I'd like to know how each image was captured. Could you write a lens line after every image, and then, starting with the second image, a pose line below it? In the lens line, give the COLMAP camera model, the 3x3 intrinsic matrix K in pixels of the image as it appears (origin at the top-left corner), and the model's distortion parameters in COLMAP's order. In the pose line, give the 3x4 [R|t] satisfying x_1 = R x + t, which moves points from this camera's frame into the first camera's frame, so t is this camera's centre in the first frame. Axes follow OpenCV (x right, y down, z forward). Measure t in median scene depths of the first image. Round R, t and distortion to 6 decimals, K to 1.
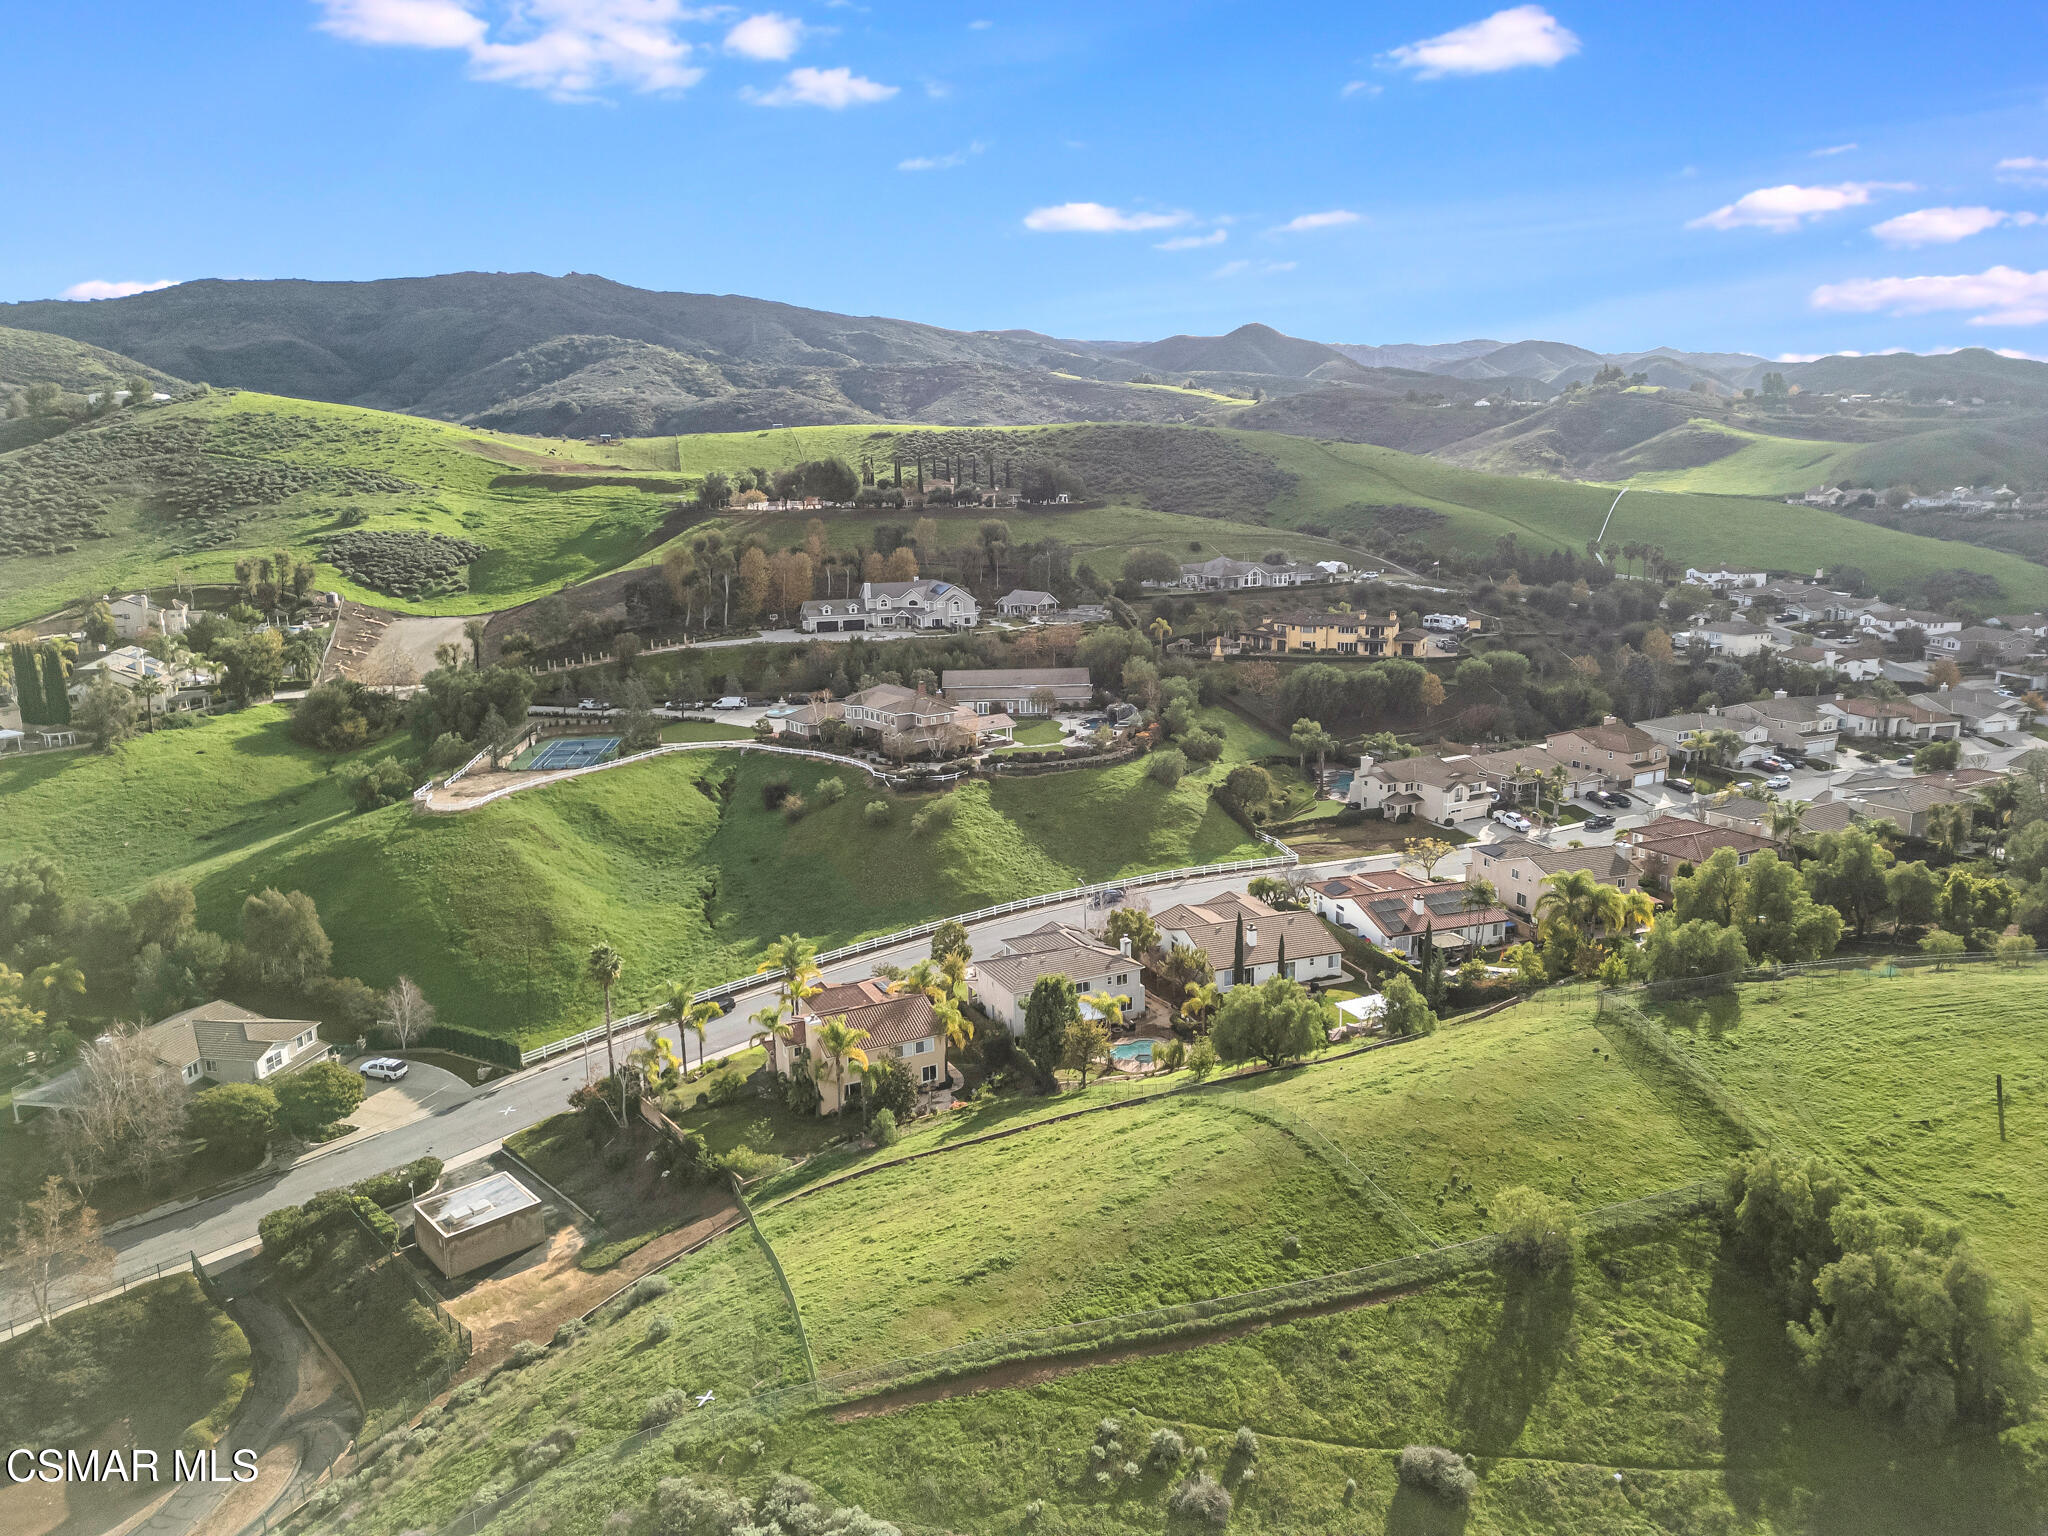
lens RADIAL K [[1421.4, 0, 1024.0], [0, 1421.4, 768.0], [0, 0, 1]] dist [0.114354, -0.129910]
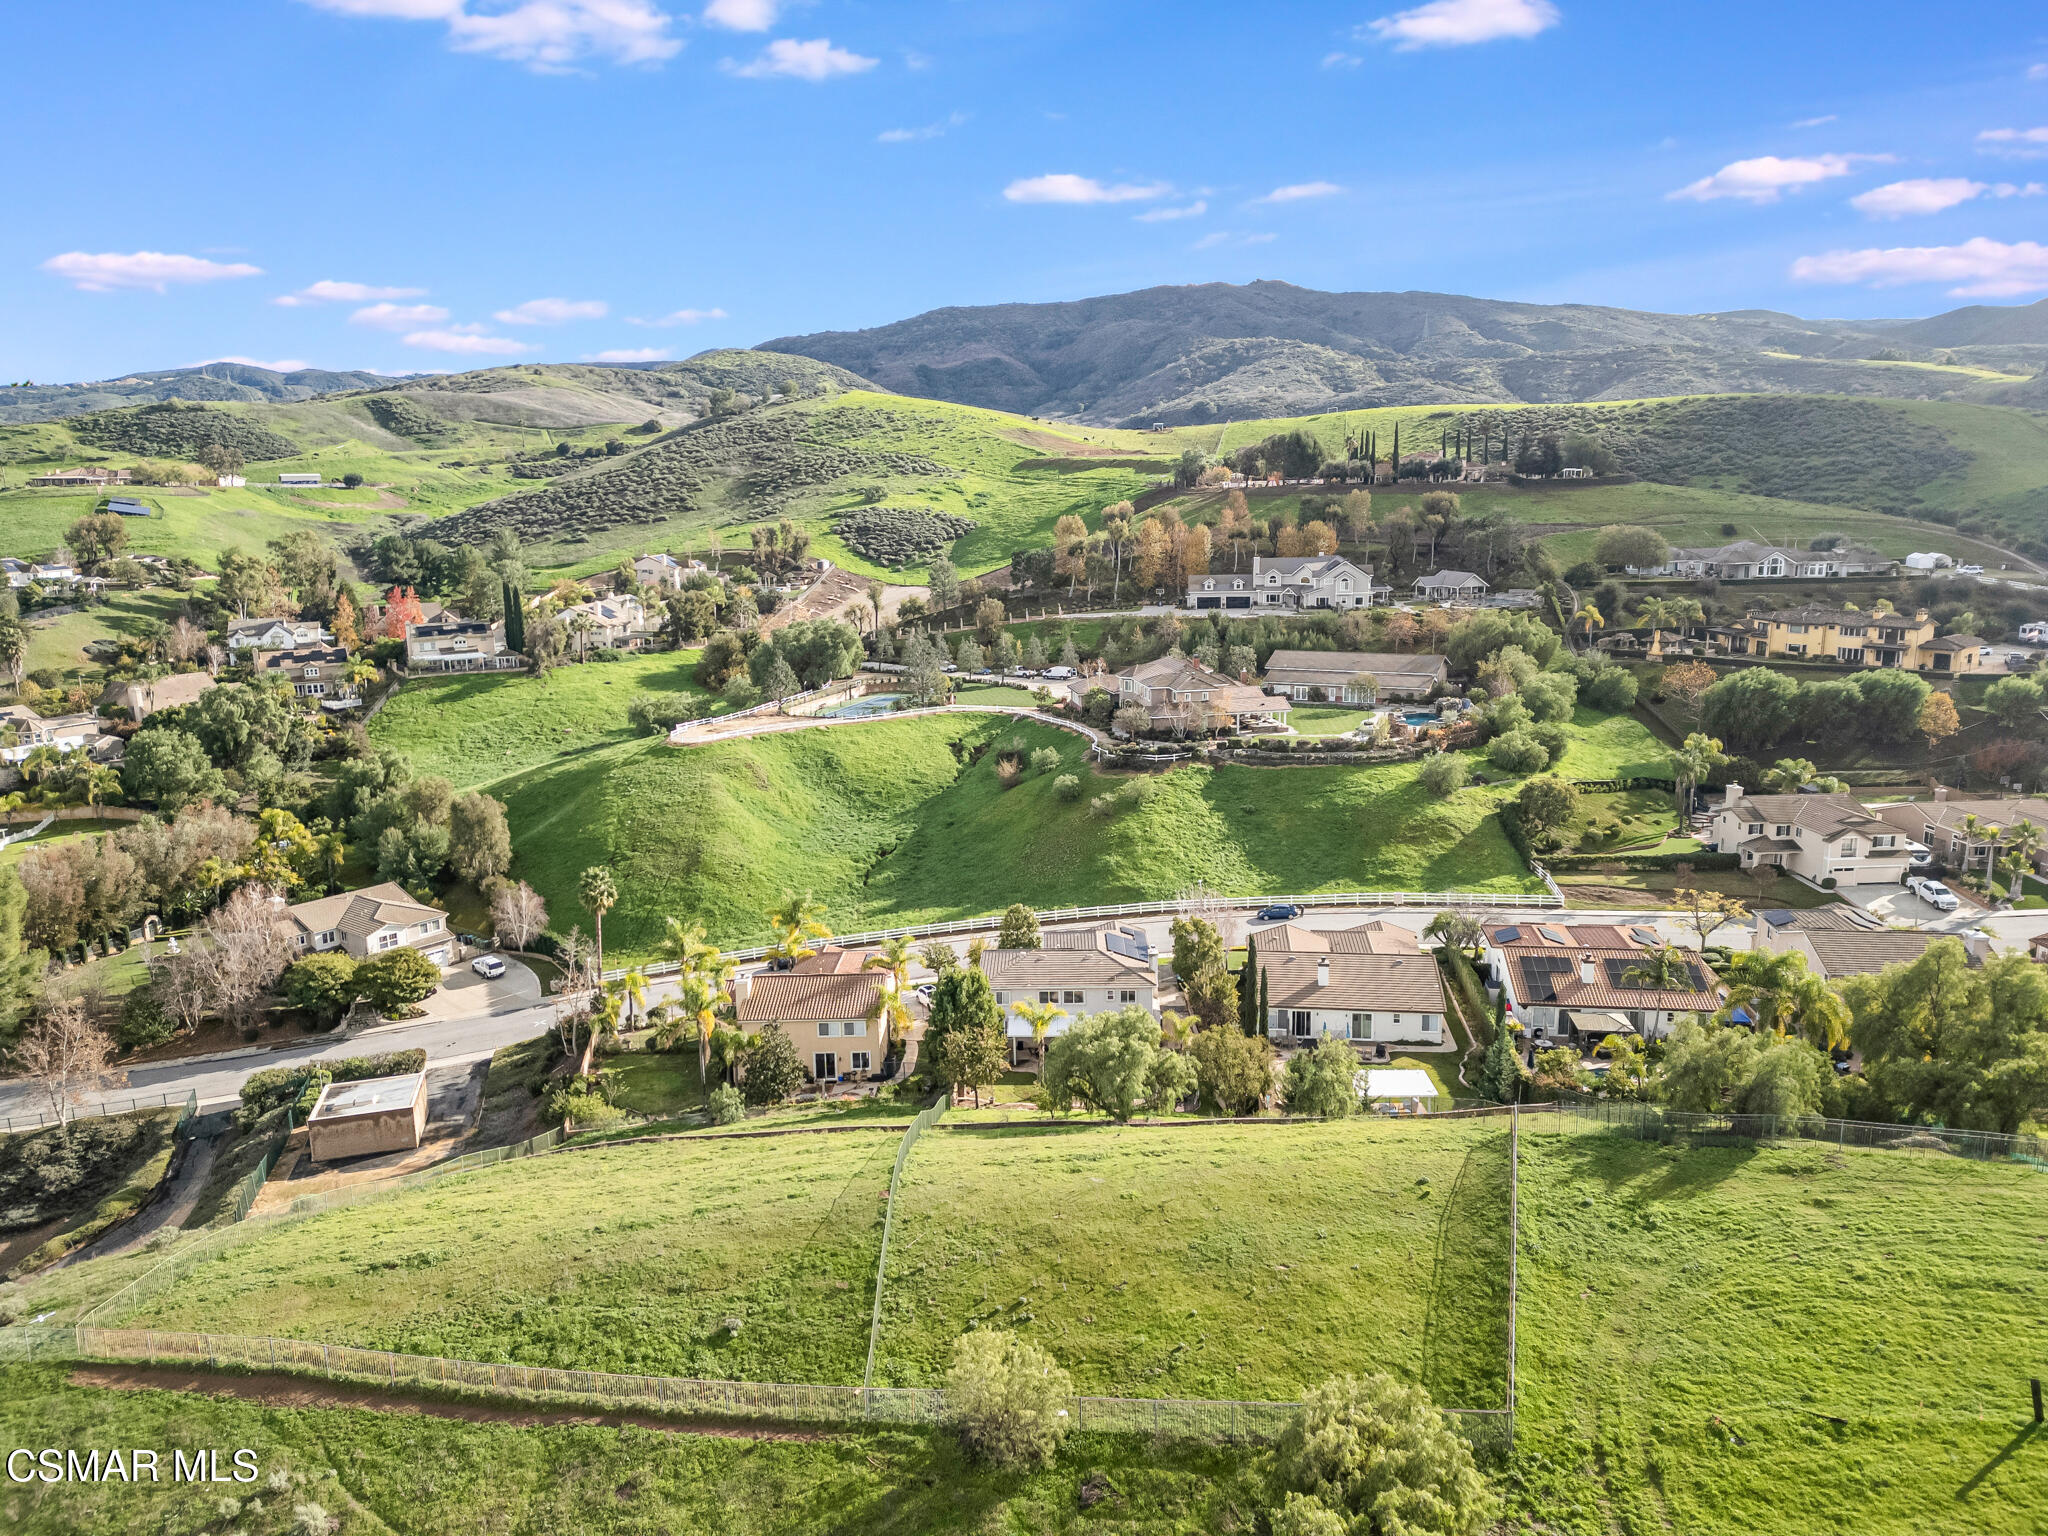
lens RADIAL K [[1423.5, 0, 1024.0], [0, 1423.5, 768.0], [0, 0, 1]] dist [0.090805, -0.086608]
pose [[0.890524, 0.092768, -0.445377, 0.182641], [-0.094795, 0.995338, 0.017778, 0.003660], [0.444950, 0.026388, 0.895166, 0.112993]]
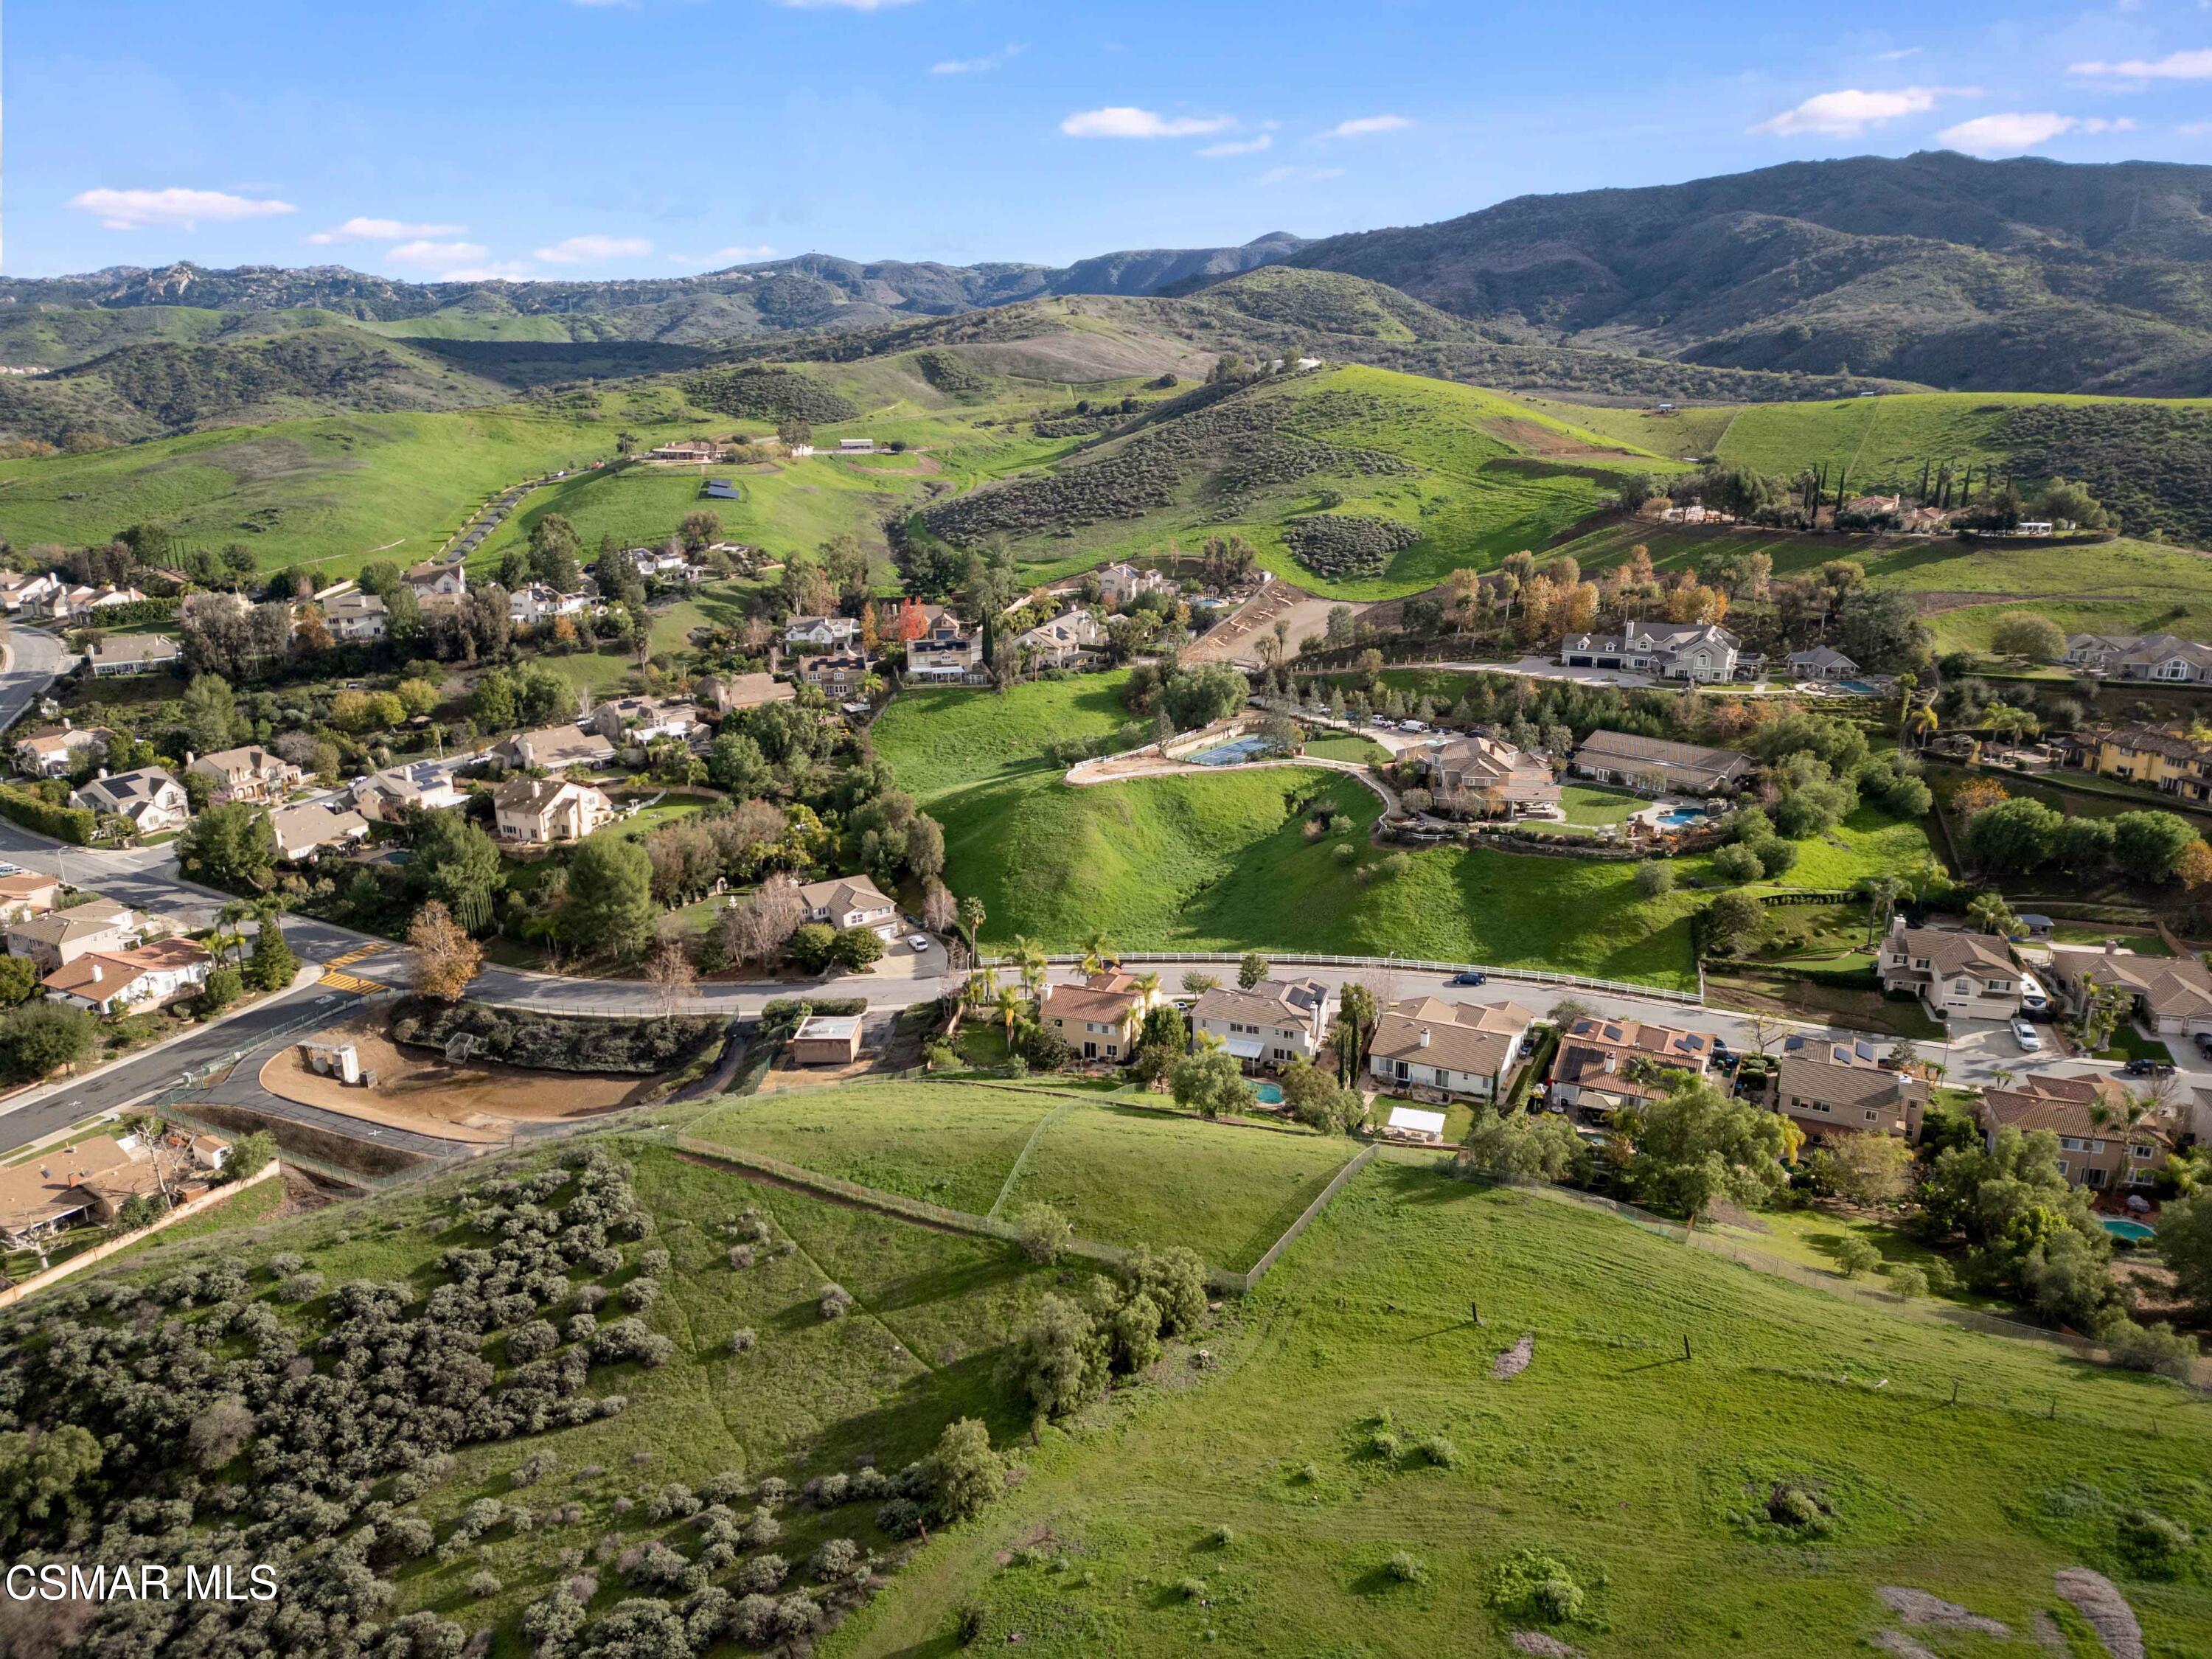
lens RADIAL K [[1535.2, 0, 1106.0], [0, 1535.2, 829.5], [0, 0, 1]] dist [0.114354, -0.129910]
pose [[0.706257, 0.218233, -0.673480, 0.397422], [-0.157997, 0.975897, 0.150541, -0.096799], [0.690100, 0.000088, 0.723714, -0.030418]]
